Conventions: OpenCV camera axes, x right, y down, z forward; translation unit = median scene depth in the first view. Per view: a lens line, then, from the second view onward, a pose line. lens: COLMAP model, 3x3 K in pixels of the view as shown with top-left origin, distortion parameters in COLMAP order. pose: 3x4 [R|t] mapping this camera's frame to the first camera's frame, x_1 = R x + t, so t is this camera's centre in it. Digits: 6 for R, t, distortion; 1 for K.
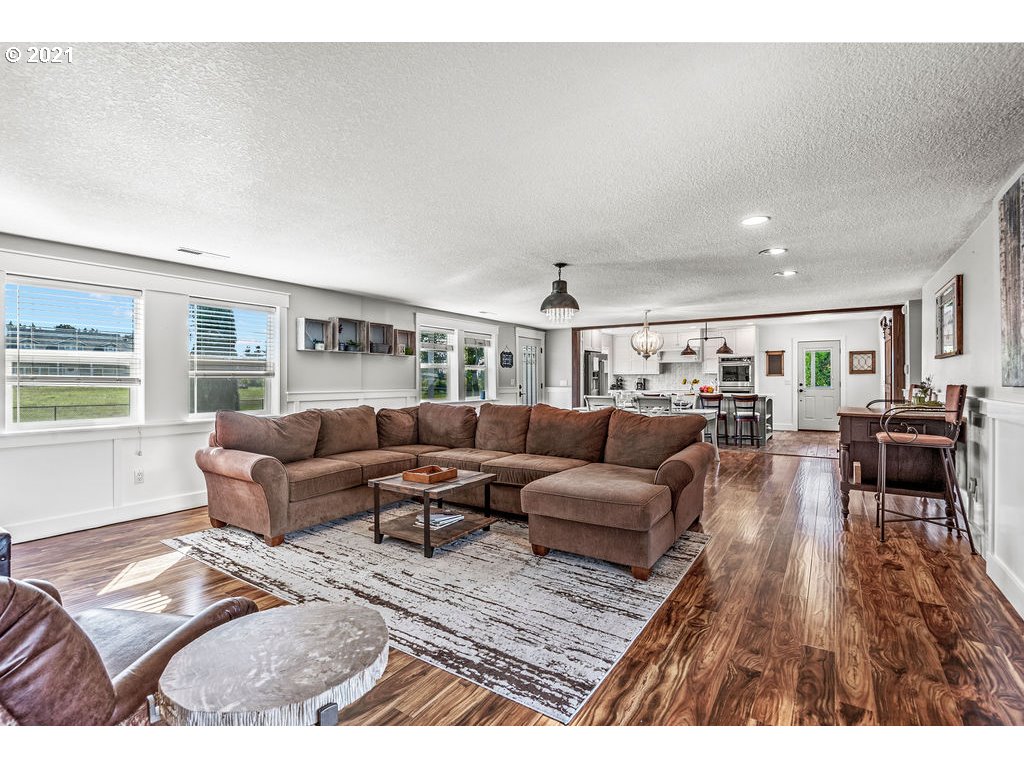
lens RADIAL K [[499.6, 0, 483.1], [0, 499.6, 379.9], [0, 0, 1]] dist [-0.028688, -0.000338]
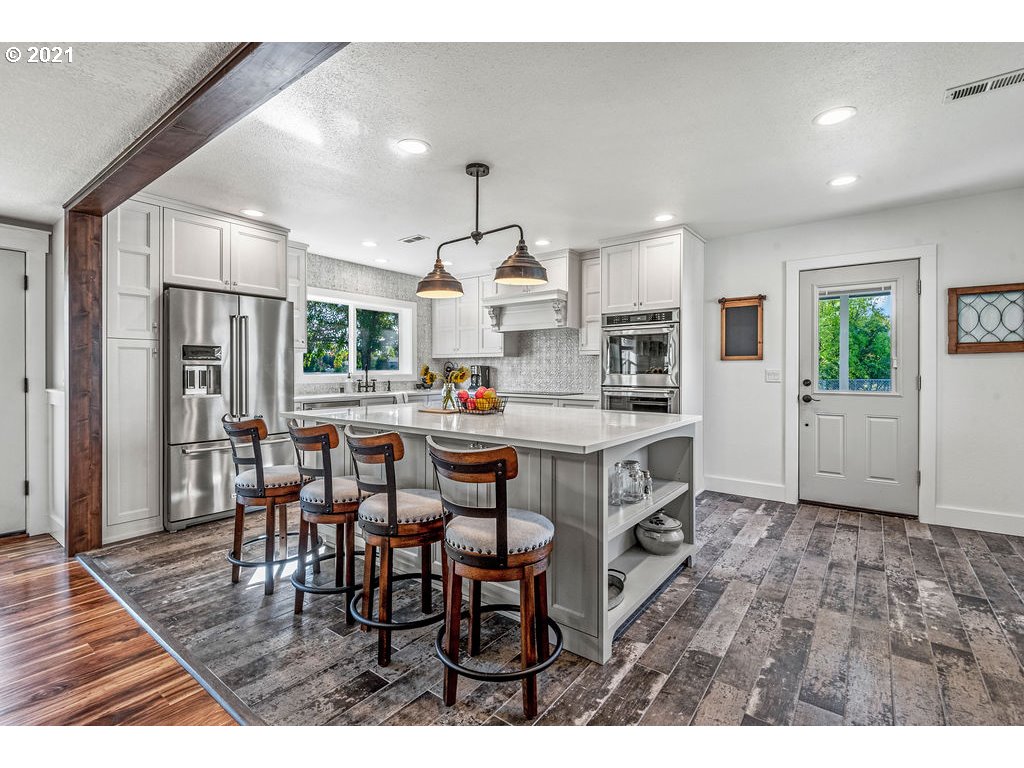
lens RADIAL K [[478.4, 0, 520.3], [0, 478.4, 370.4], [0, 0, 1]] dist [0.000247, -0.000779]
pose [[0.999786, 0.004215, -0.020232, 0.459446], [-0.004128, 0.999982, 0.004332, -0.000772], [0.020250, -0.004248, 0.999786, 0.668517]]
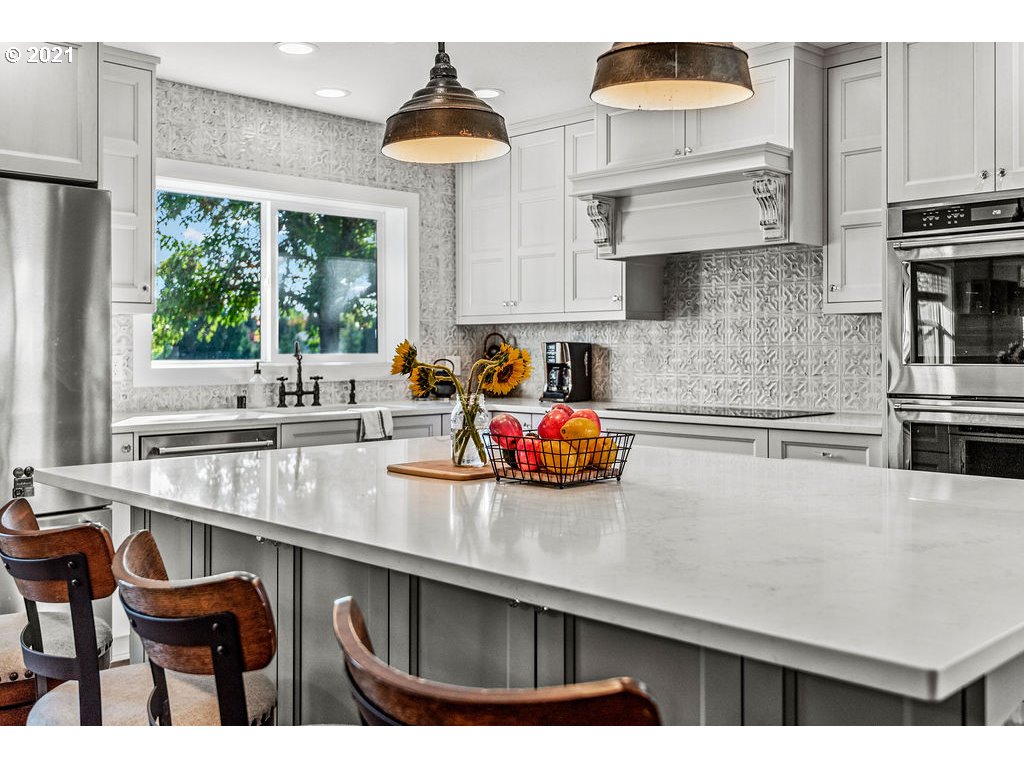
lens RADIAL K [[1023.6, 0, 516.3], [0, 1023.6, 356.5], [0, 0, 1]] dist [-0.001765, -0.004232]
pose [[0.986236, 0.001539, -0.165335, 0.457361], [0.000142, 0.999948, 0.010151, -0.001980], [0.165343, -0.010035, 0.986185, 0.740346]]
